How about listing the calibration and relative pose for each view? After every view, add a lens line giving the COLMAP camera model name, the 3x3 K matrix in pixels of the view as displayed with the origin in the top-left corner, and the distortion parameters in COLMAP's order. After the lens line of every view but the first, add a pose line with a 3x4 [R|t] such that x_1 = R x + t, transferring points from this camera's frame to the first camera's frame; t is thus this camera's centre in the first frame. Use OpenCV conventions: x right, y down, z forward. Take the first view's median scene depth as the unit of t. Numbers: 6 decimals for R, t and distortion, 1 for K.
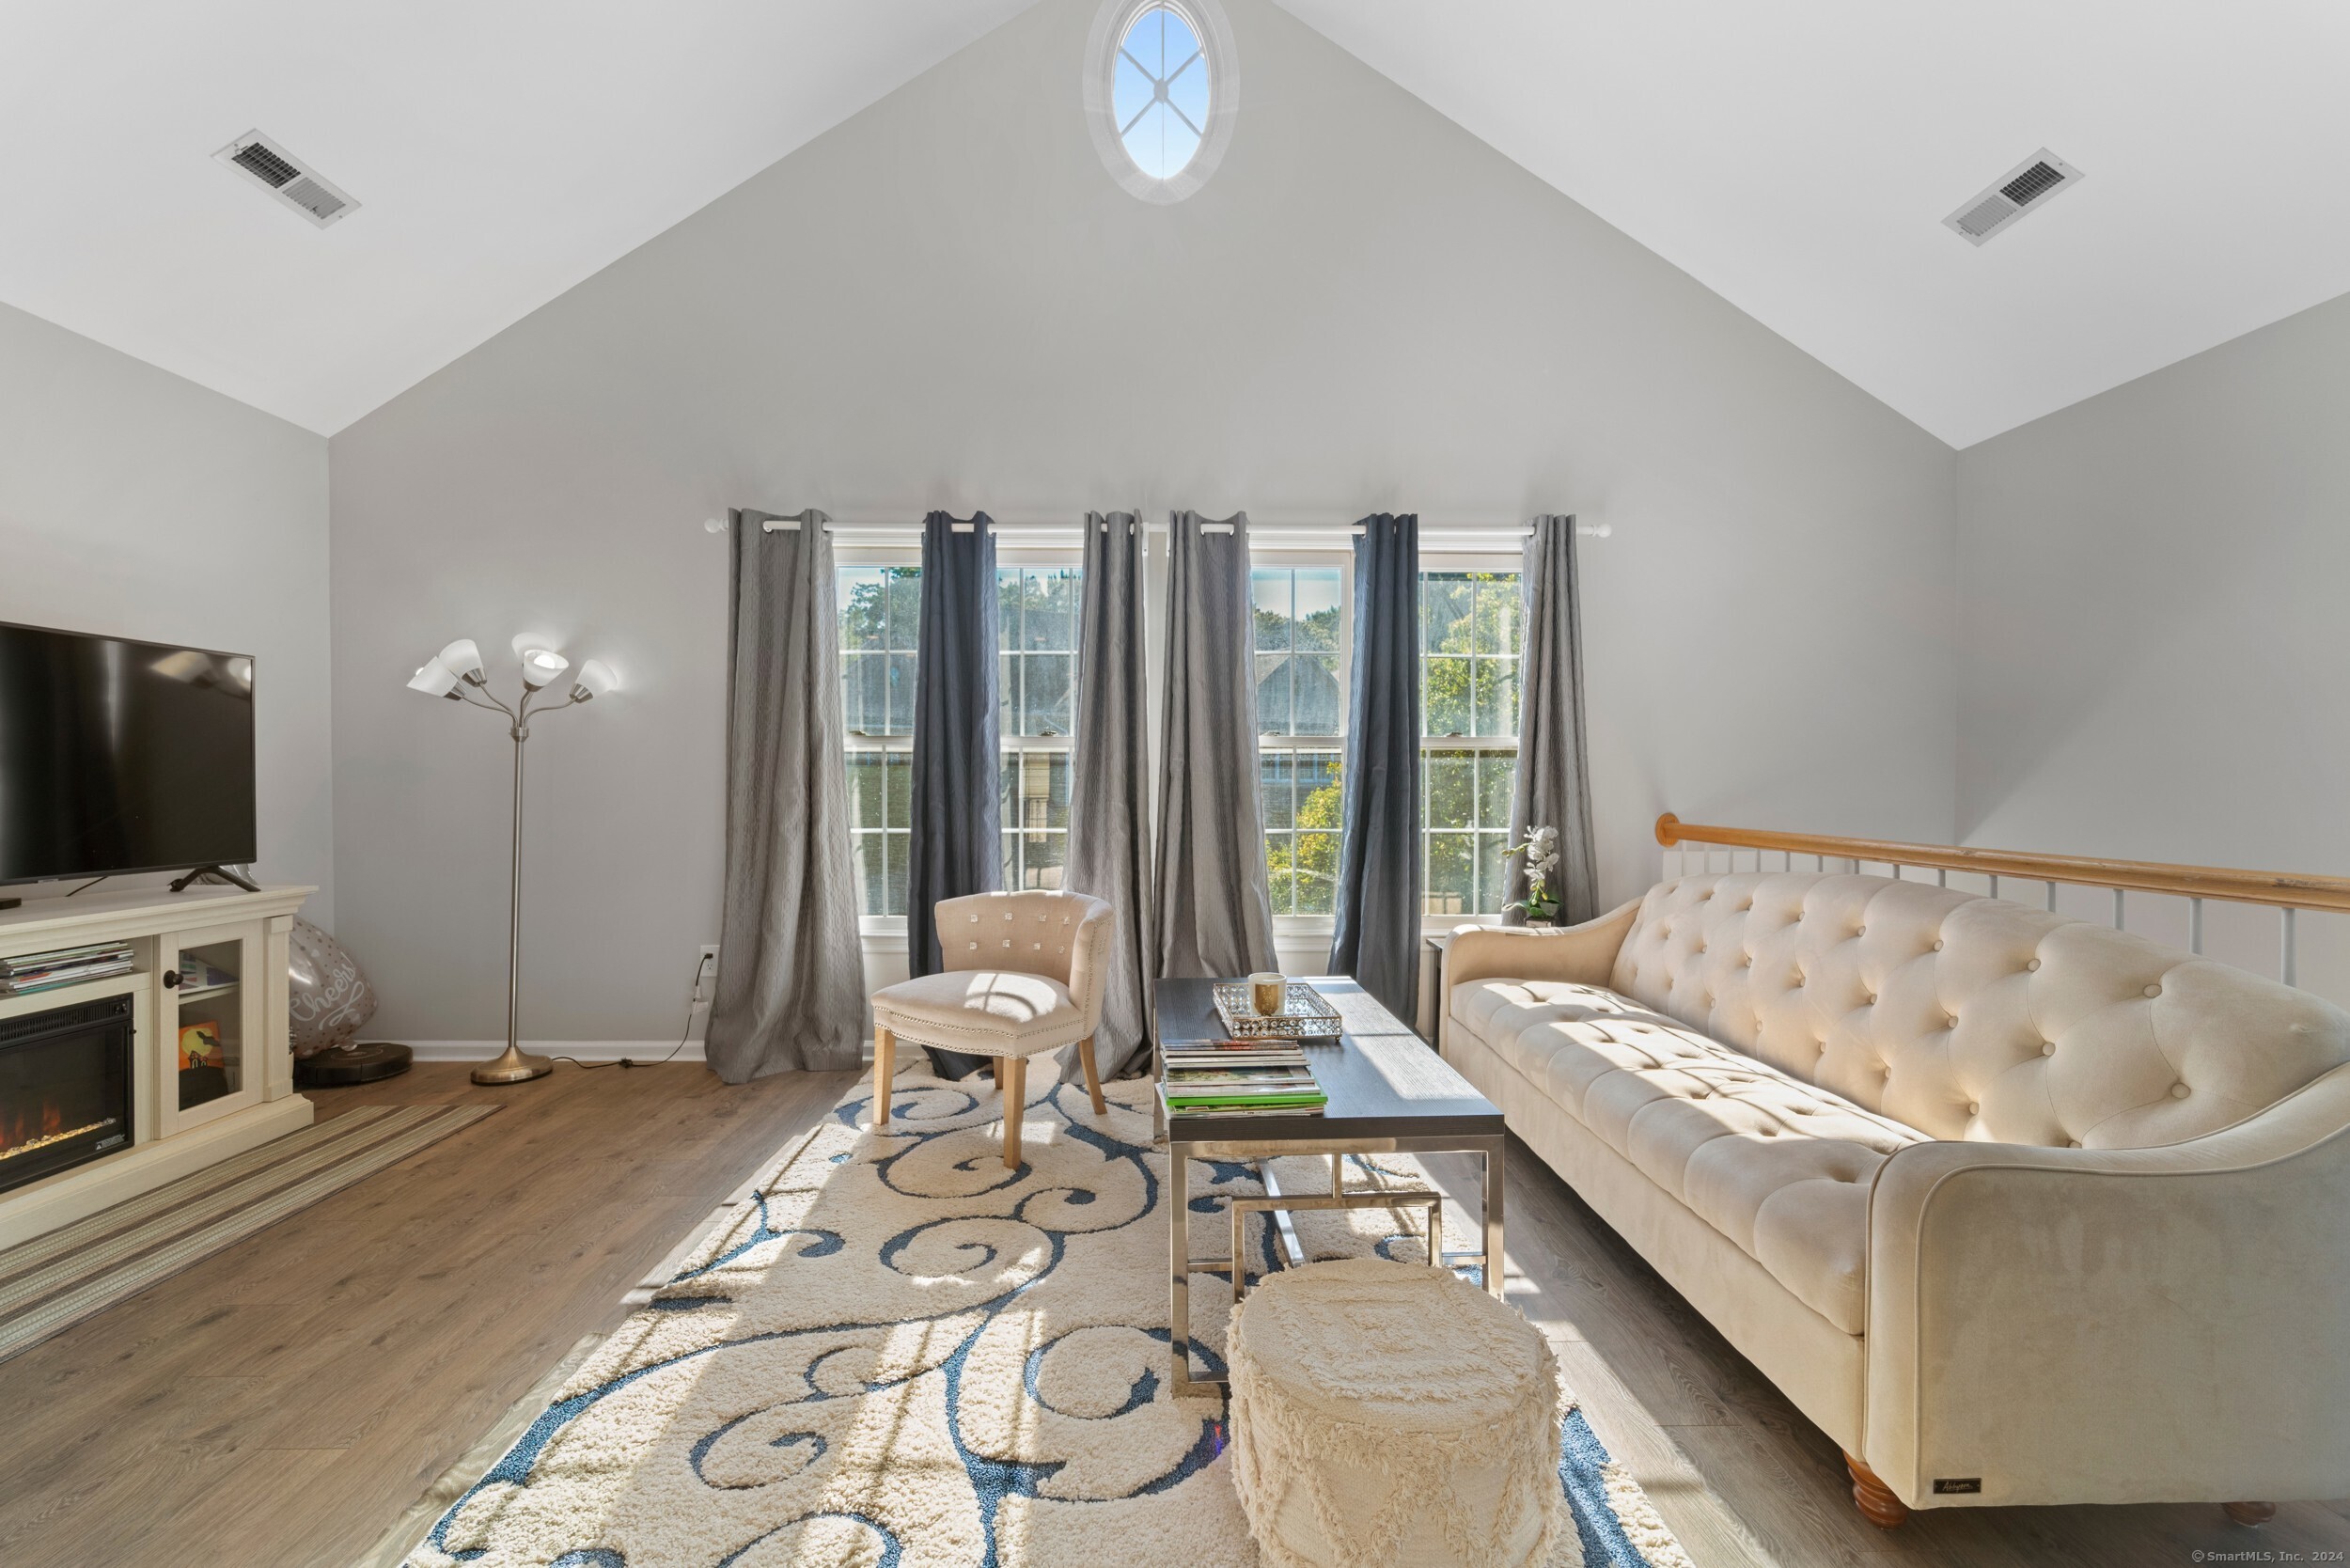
lens RADIAL K [[949.1, 0, 1169.4], [0, 949.1, 781.8], [0, 0, 1]] dist [-0.000281, -0.000667]
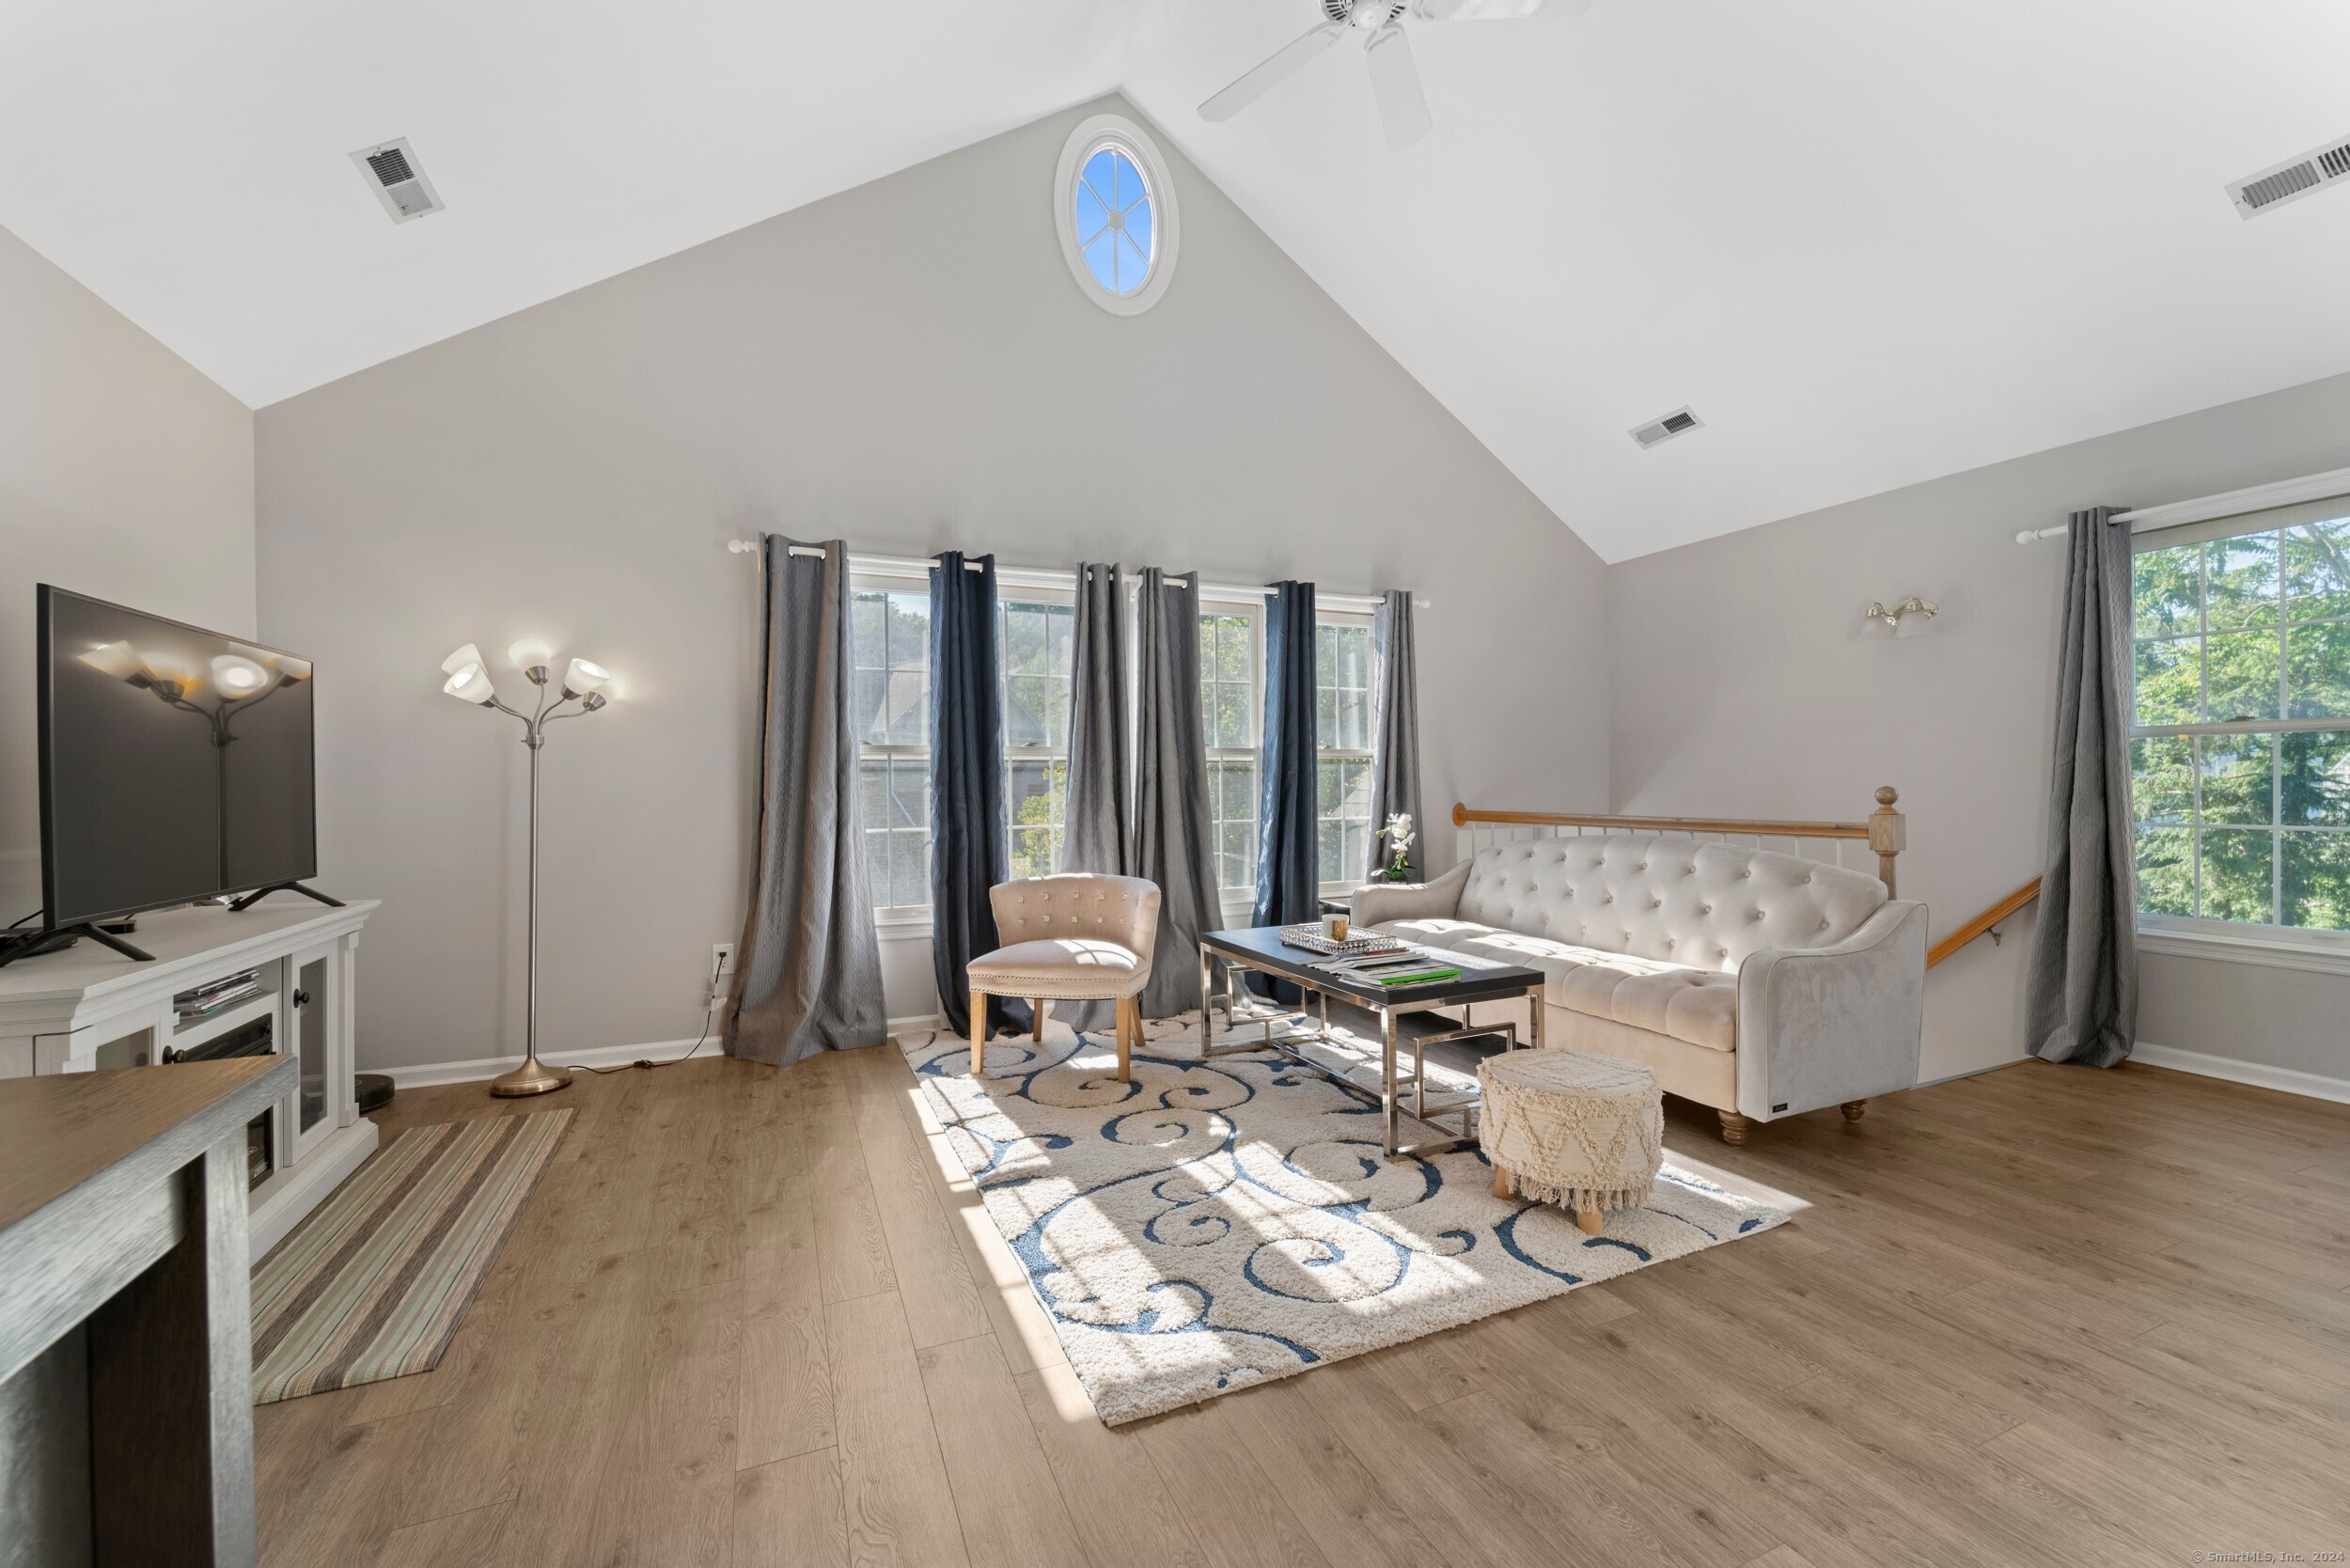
lens RADIAL K [[943.3, 0, 1180.9], [0, 943.3, 776.2], [0, 0, 1]] dist [0.002192, 0.000040]
pose [[0.925469, -0.006068, 0.378774, -0.470991], [0.009589, 0.999927, -0.007409, -0.000735], [-0.378701, 0.010488, 0.925459, -0.180284]]
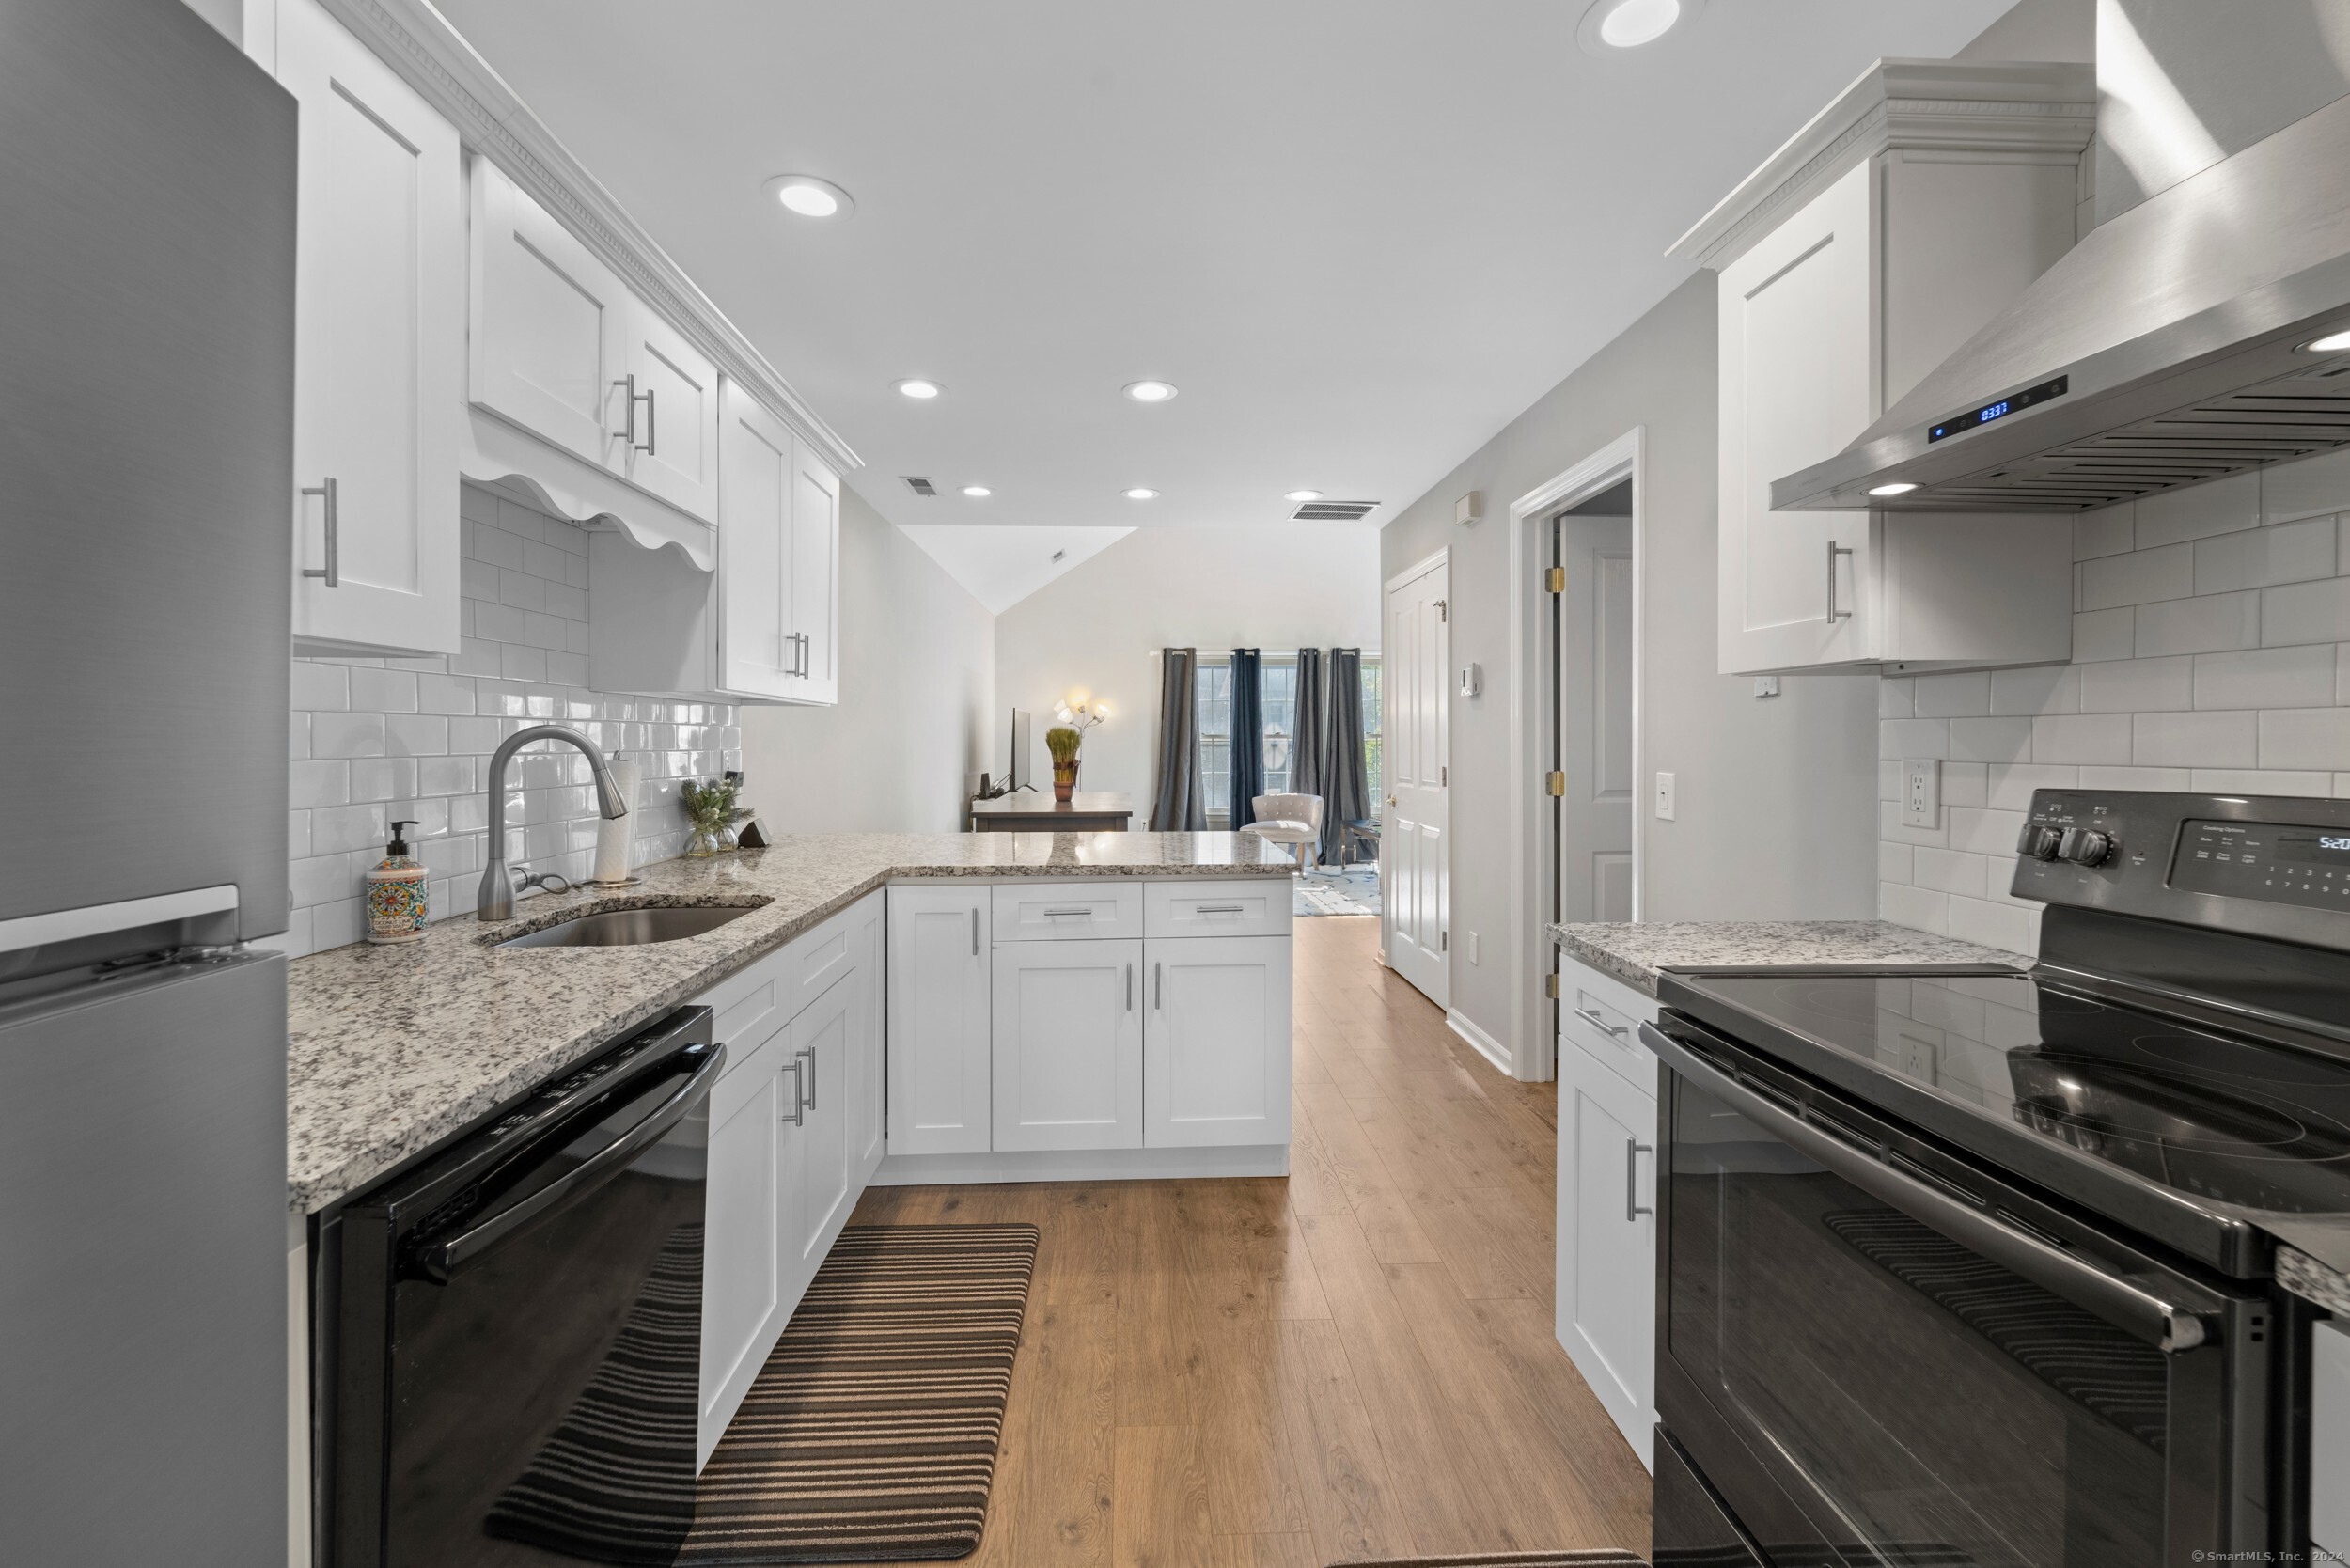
lens RADIAL K [[990.1, 0, 1170.9], [0, 990.1, 743.2], [0, 0, 1]] dist [-0.001440, -0.000371]
pose [[0.999841, -0.009290, 0.015207, -0.528852], [0.009201, 0.999940, 0.005878, -0.050672], [-0.015261, -0.005738, 0.999867, -1.868729]]
